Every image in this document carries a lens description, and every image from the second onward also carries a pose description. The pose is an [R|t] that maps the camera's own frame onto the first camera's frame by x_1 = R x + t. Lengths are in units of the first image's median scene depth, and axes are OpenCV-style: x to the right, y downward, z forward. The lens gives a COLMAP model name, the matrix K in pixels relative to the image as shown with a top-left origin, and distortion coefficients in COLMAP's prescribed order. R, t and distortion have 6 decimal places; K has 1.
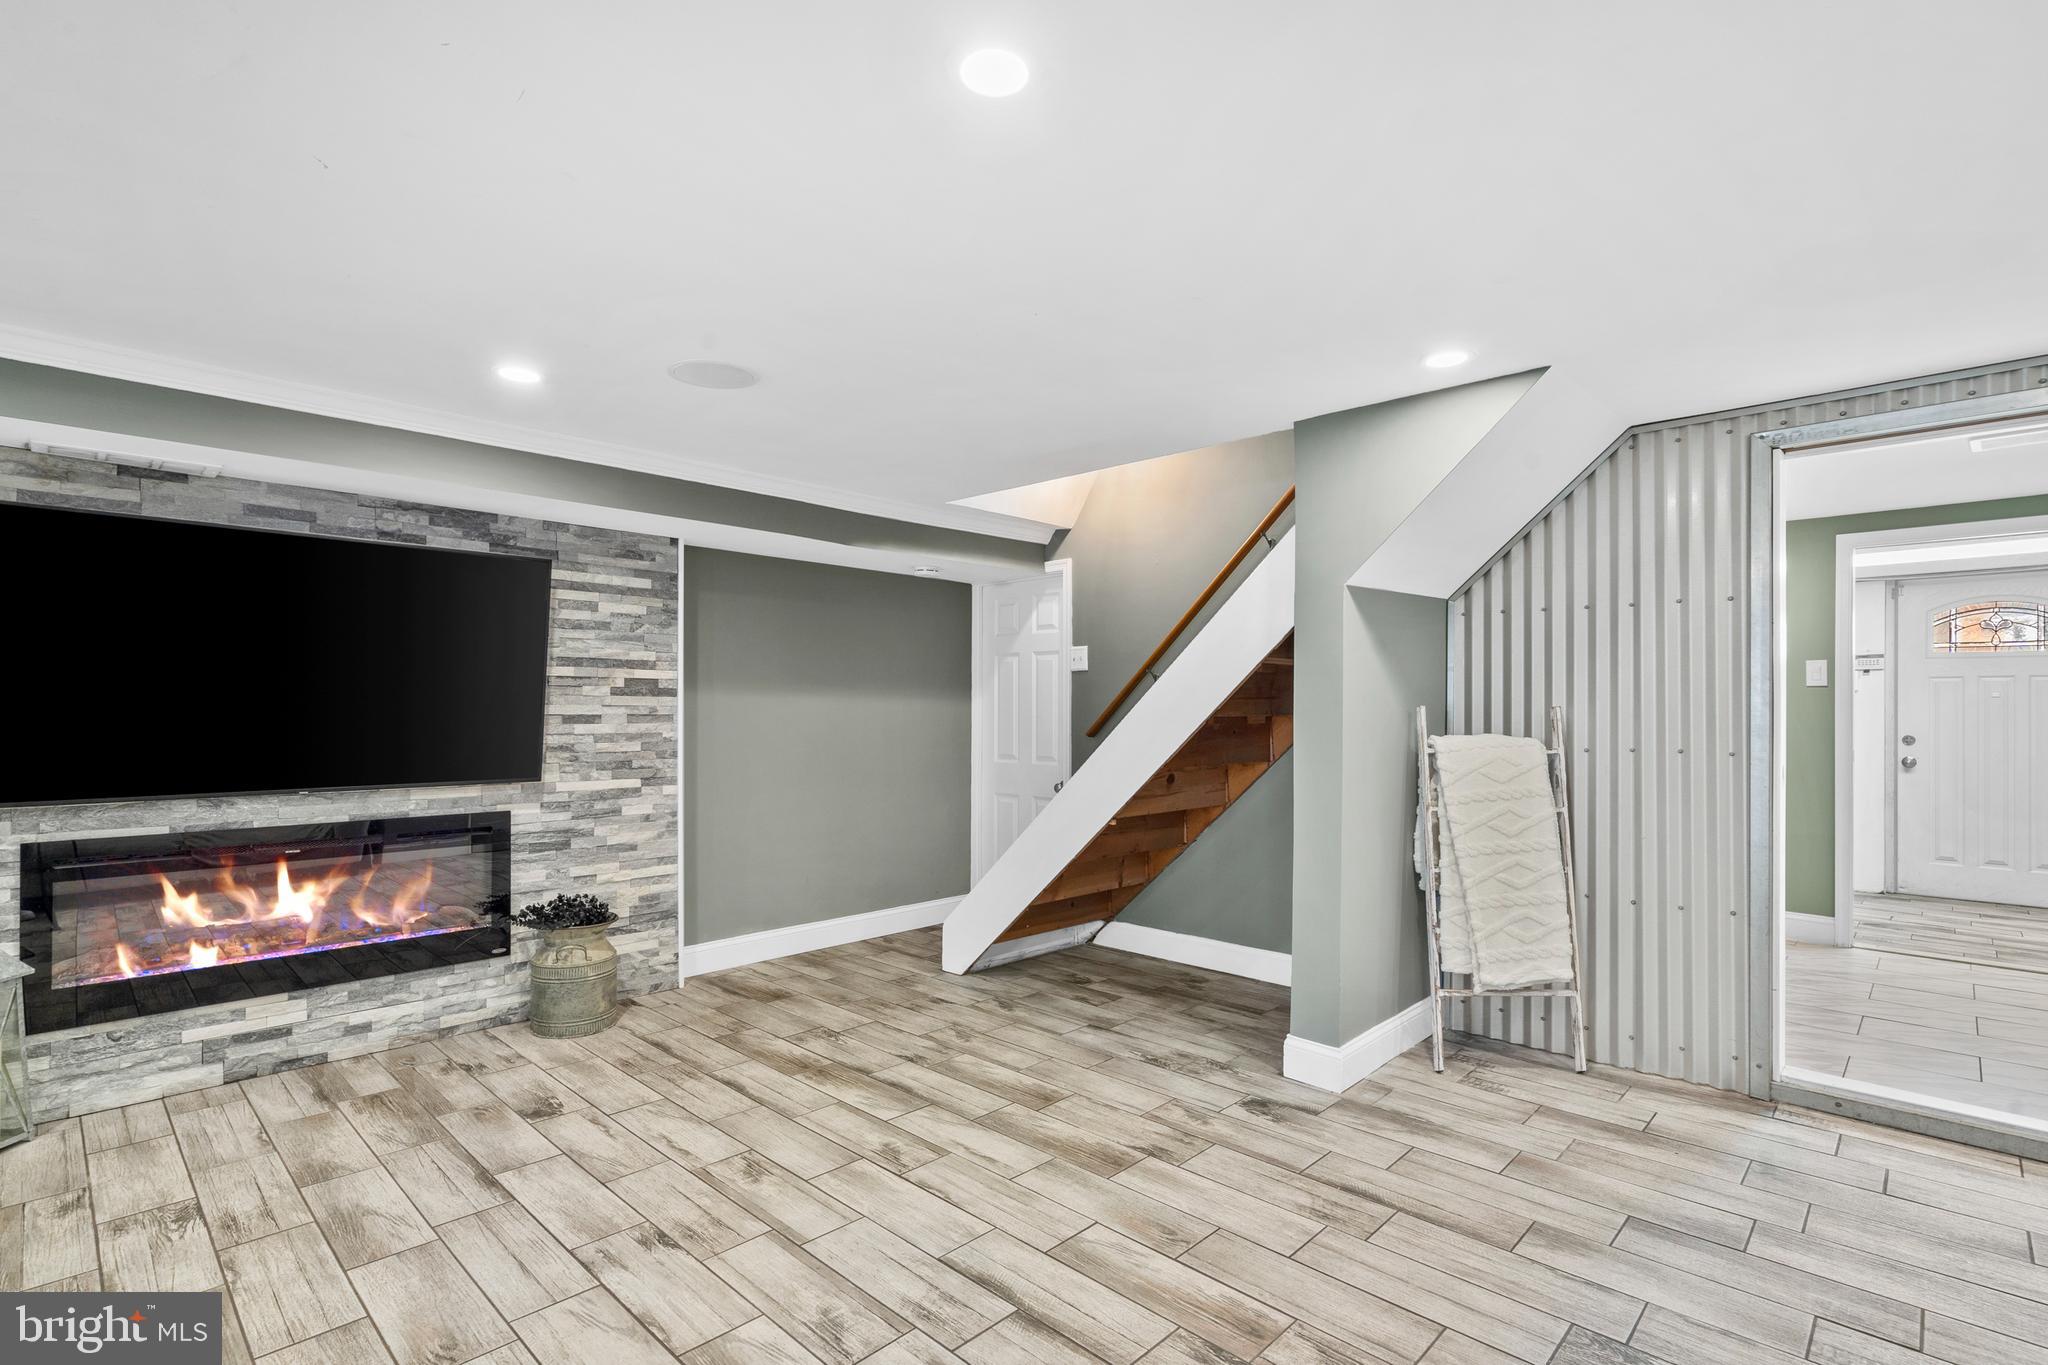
lens RADIAL K [[974.9, 0, 1019.1], [0, 974.9, 717.5], [0, 0, 1]] dist [-0.001570, 0.000596]
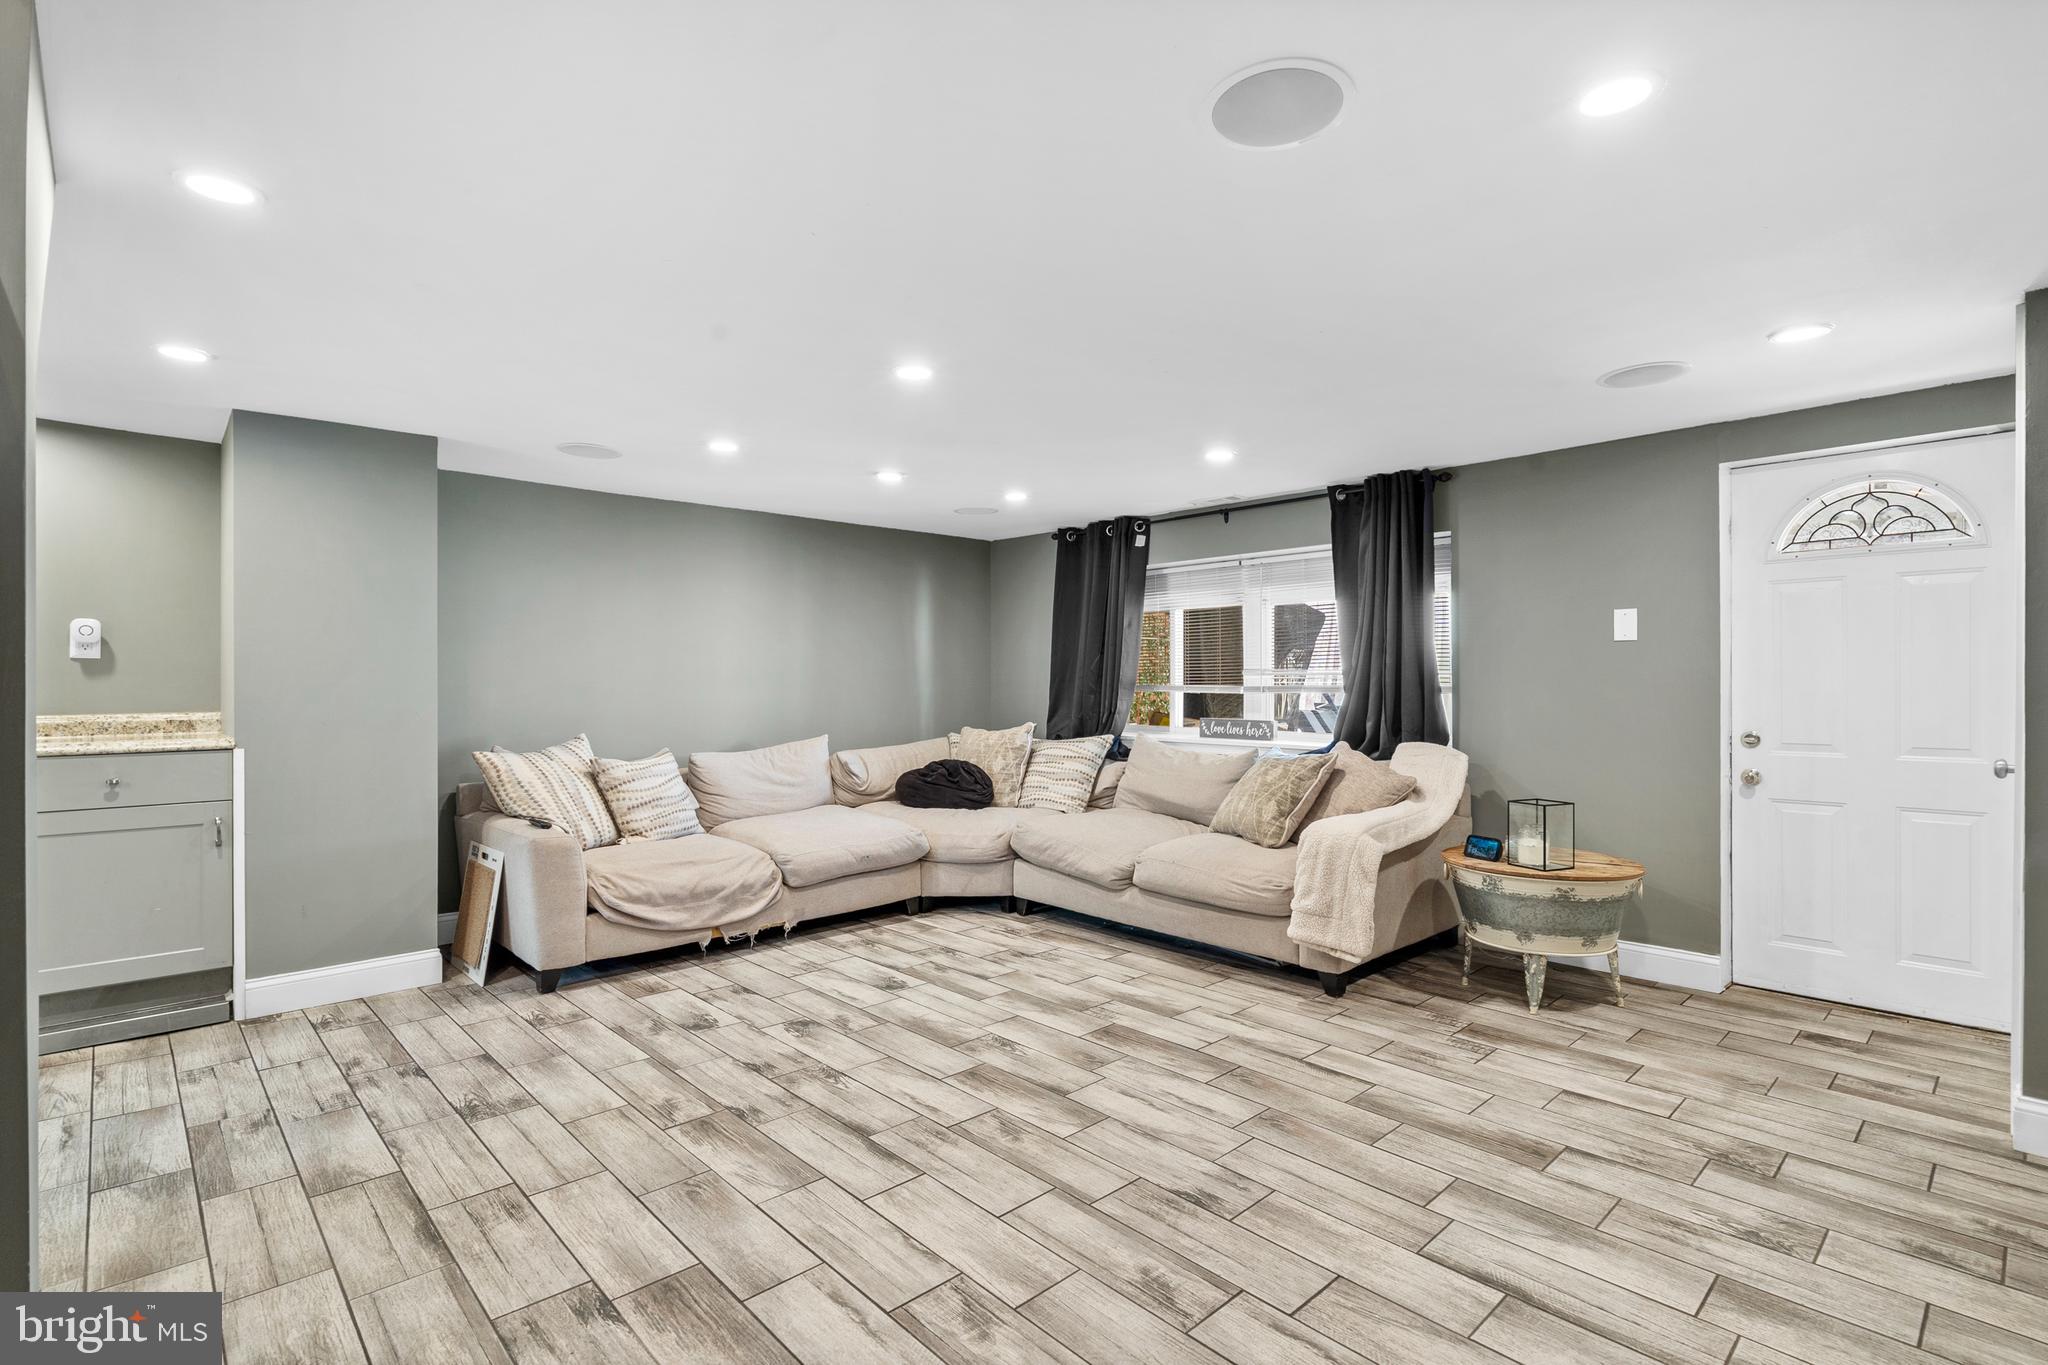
lens RADIAL K [[960.7, 0, 1028.9], [0, 960.7, 677.0], [0, 0, 1]] dist [-0.001718, 0.001672]
pose [[-0.999320, -0.000064, 0.036872, -0.164671], [-0.000202, 0.999993, -0.003736, 0.000424], [-0.036871, -0.003741, -0.999313, 1.426350]]
